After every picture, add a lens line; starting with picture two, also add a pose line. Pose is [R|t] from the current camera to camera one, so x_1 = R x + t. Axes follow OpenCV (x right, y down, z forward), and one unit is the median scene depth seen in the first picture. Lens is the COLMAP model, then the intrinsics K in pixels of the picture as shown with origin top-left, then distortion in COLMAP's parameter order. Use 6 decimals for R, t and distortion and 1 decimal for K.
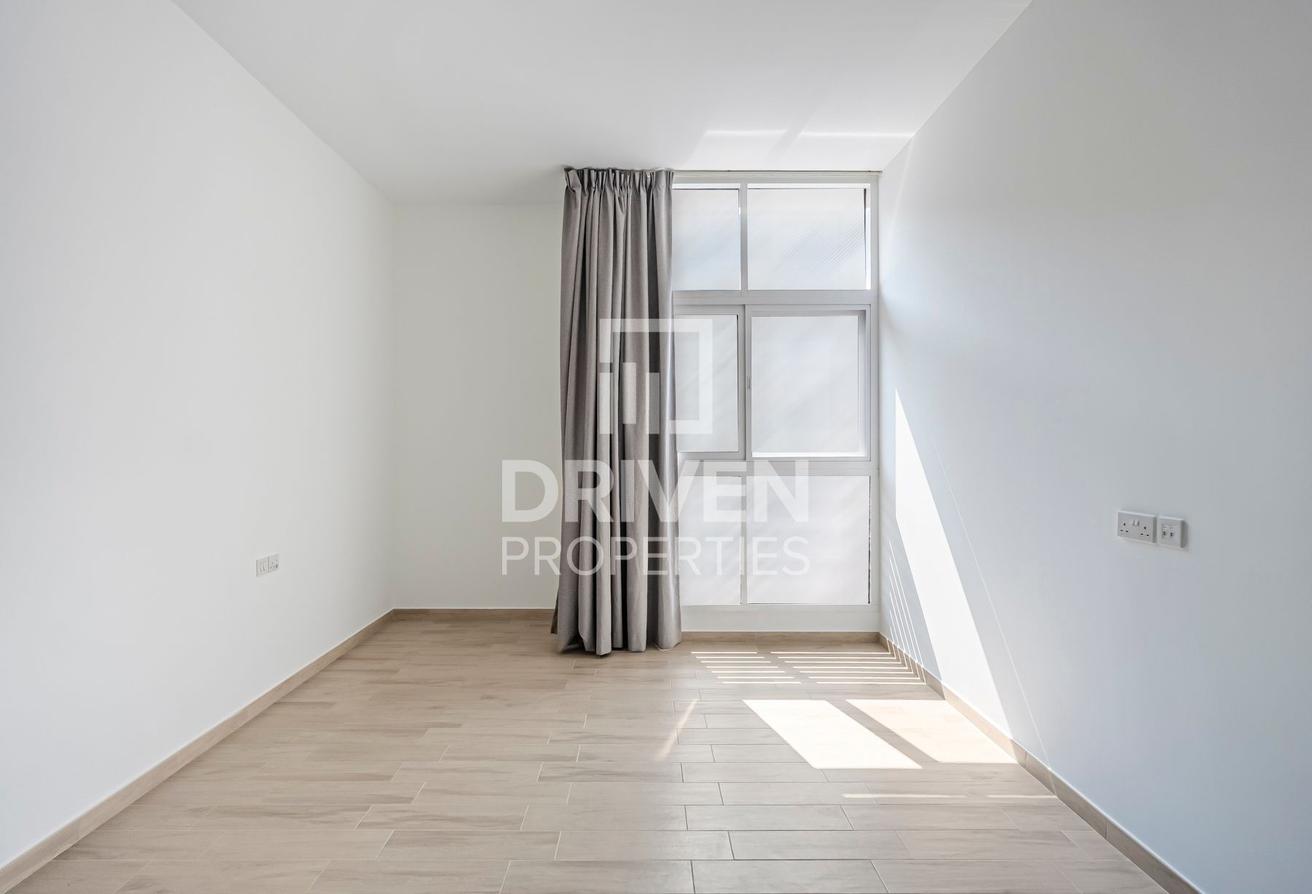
lens RADIAL K [[591.6, 0, 630.8], [0, 591.6, 445.8], [0, 0, 1]] dist [-0.004866, 0.000904]
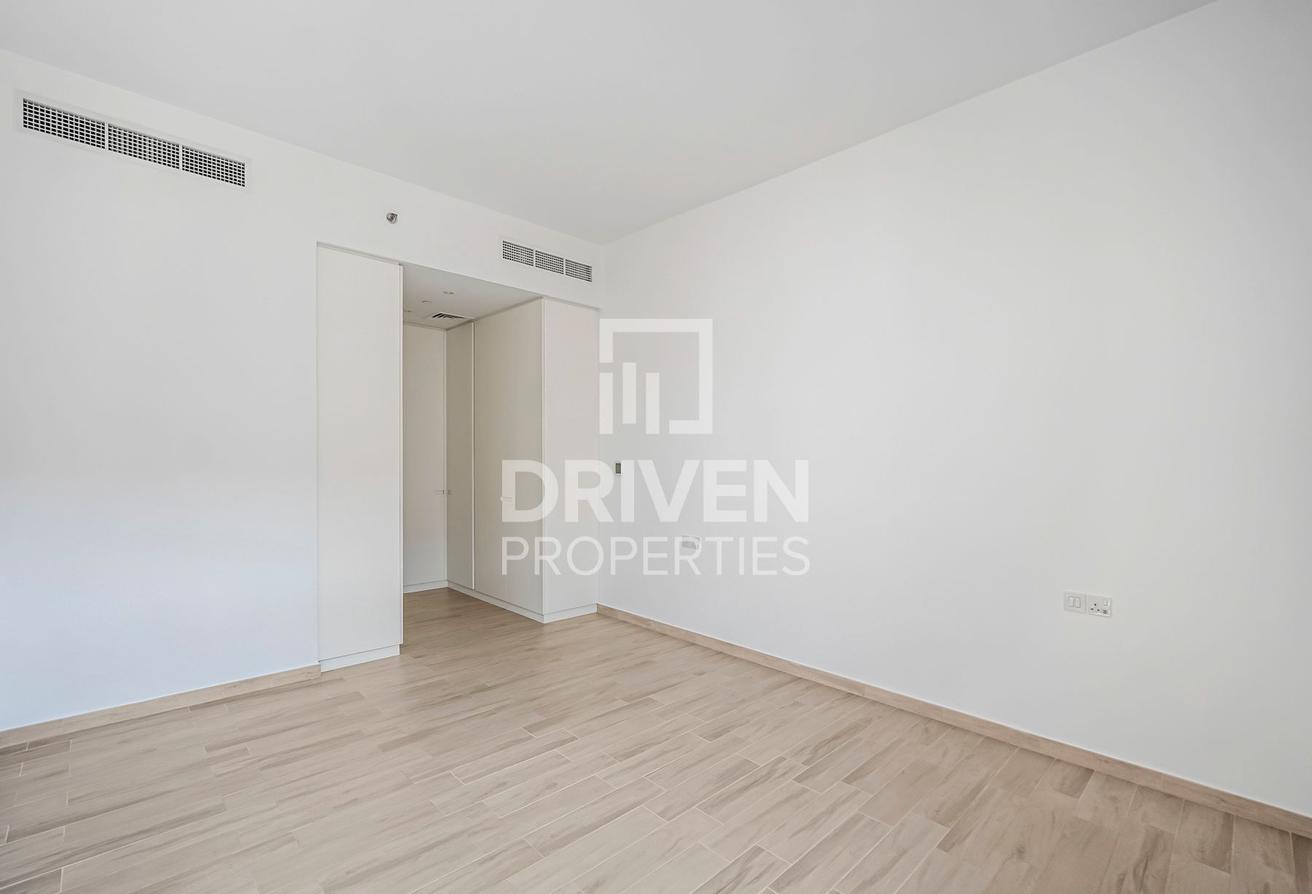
lens RADIAL K [[591.6, 0, 654.8], [0, 591.6, 452.8], [0, 0, 1]] dist [-0.004866, 0.000904]
pose [[-0.700305, -0.008317, -0.713795, 0.360919], [-0.015188, 0.999879, 0.003251, -0.008180], [0.713682, 0.013117, -0.700347, 0.935558]]
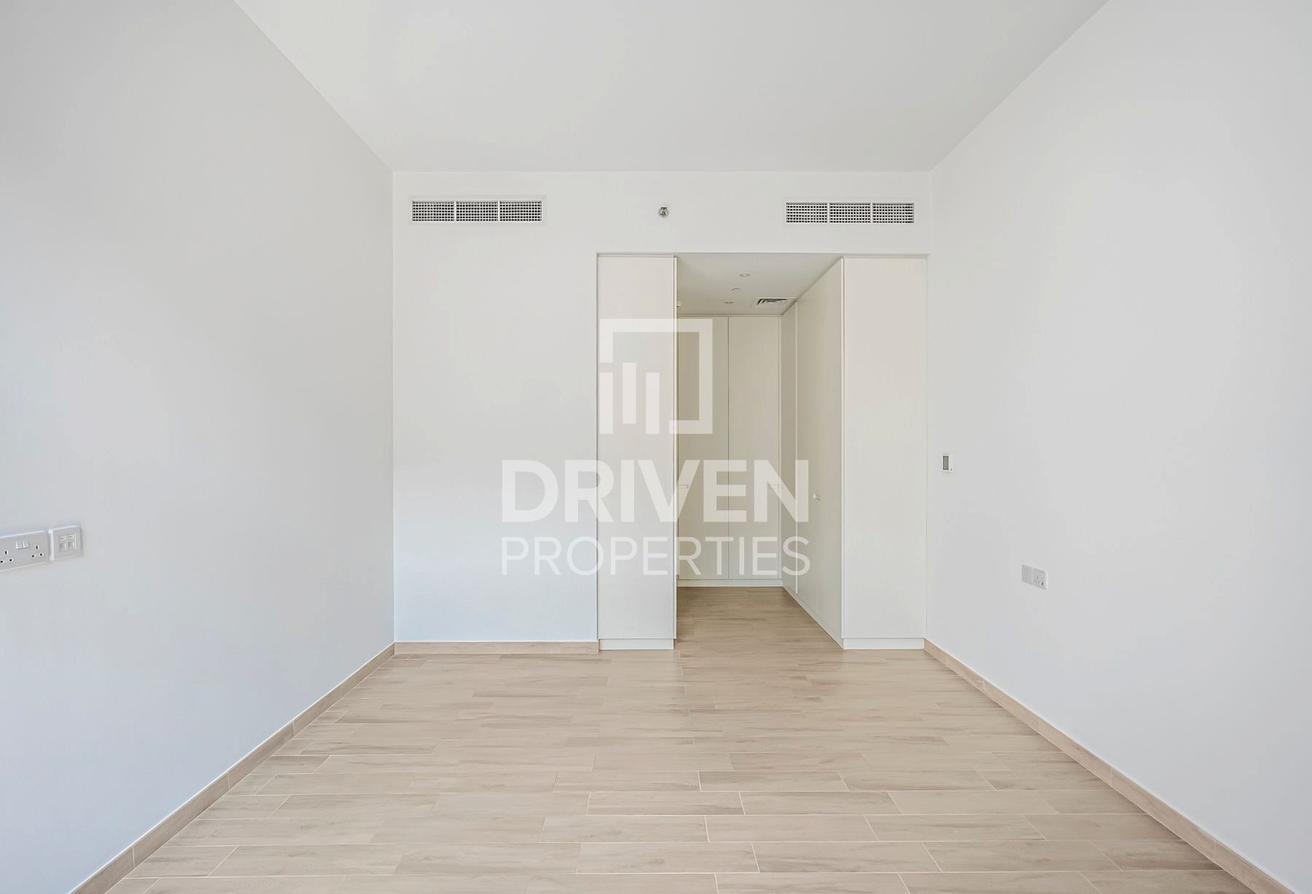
lens RADIAL K [[591.6, 0, 652.8], [0, 591.6, 443.7], [0, 0, 1]] dist [-0.004866, 0.000904]
pose [[-0.999560, 0.005514, -0.029136, -0.001474], [0.005275, 0.999952, 0.008260, -0.010298], [0.029180, 0.008102, -0.999541, 0.920565]]
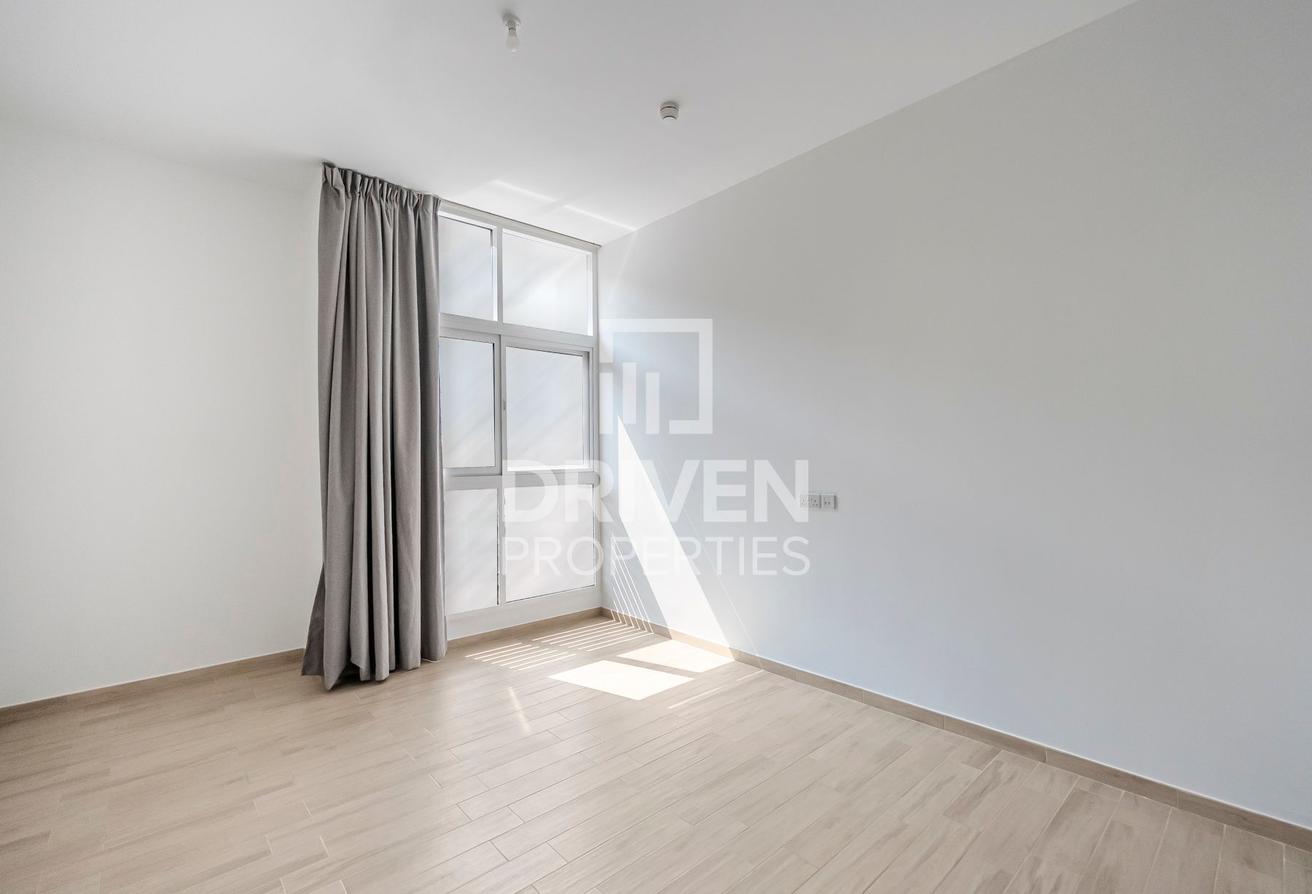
lens RADIAL K [[591.6, 0, 646.1], [0, 591.6, 451.1], [0, 0, 1]] dist [-0.004866, 0.000904]
pose [[0.739209, -0.001212, 0.673475, -0.365495], [0.014299, 0.999801, -0.013895, 0.000335], [-0.673324, 0.019901, 0.739080, -0.007971]]
